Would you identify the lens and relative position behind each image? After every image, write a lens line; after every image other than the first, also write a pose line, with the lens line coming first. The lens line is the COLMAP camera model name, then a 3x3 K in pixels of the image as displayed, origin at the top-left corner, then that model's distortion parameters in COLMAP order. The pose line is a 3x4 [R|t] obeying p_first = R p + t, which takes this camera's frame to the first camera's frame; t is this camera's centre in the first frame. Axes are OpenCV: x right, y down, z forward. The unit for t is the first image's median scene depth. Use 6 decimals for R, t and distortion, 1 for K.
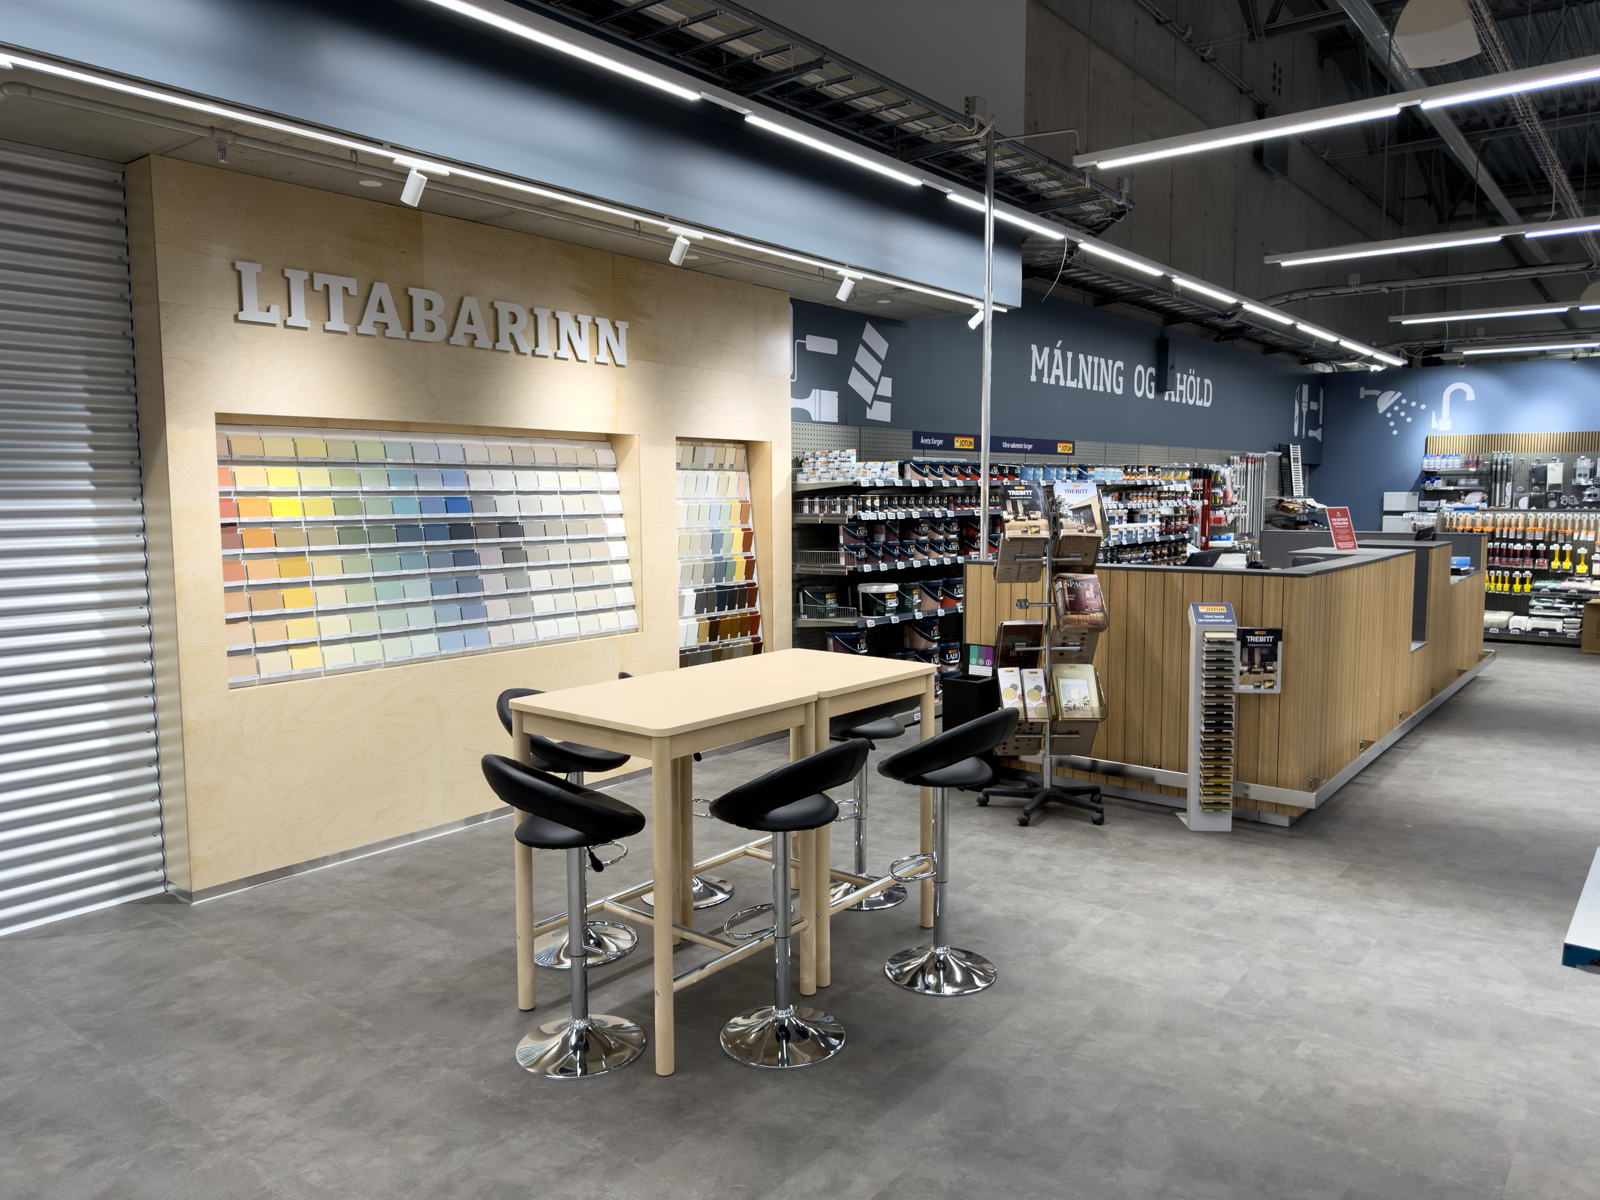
lens RADIAL K [[1141.4, 0, 800.0], [0, 1141.4, 600.0], [0, 0, 1]] dist [0.063153, -0.054444]
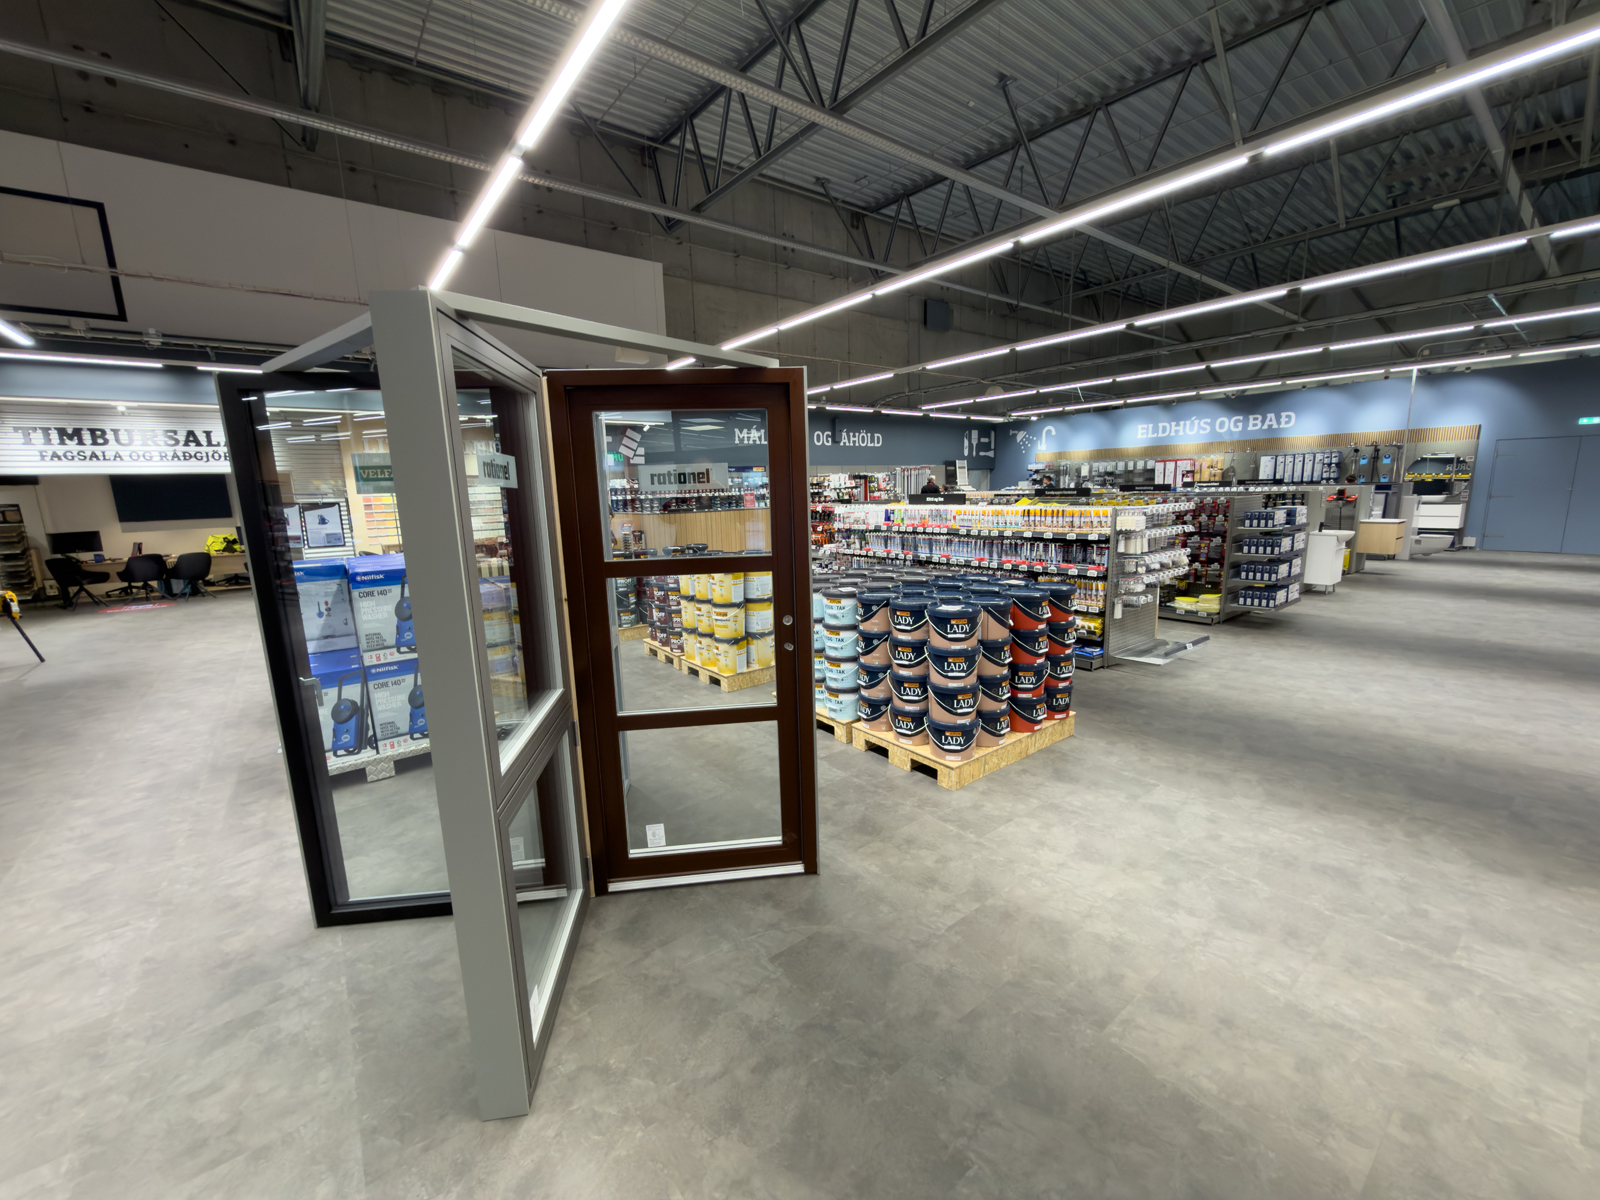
lens RADIAL K [[651.2, 0, 800.0], [0, 651.2, 600.0], [0, 0, 1]] dist [-0.000021, 0.000001]
pose [[0.968458, 0.015315, -0.248706, 0.459461], [0.003644, 0.997132, 0.075593, 0.029417], [0.249150, -0.074115, 0.965625, -0.243276]]
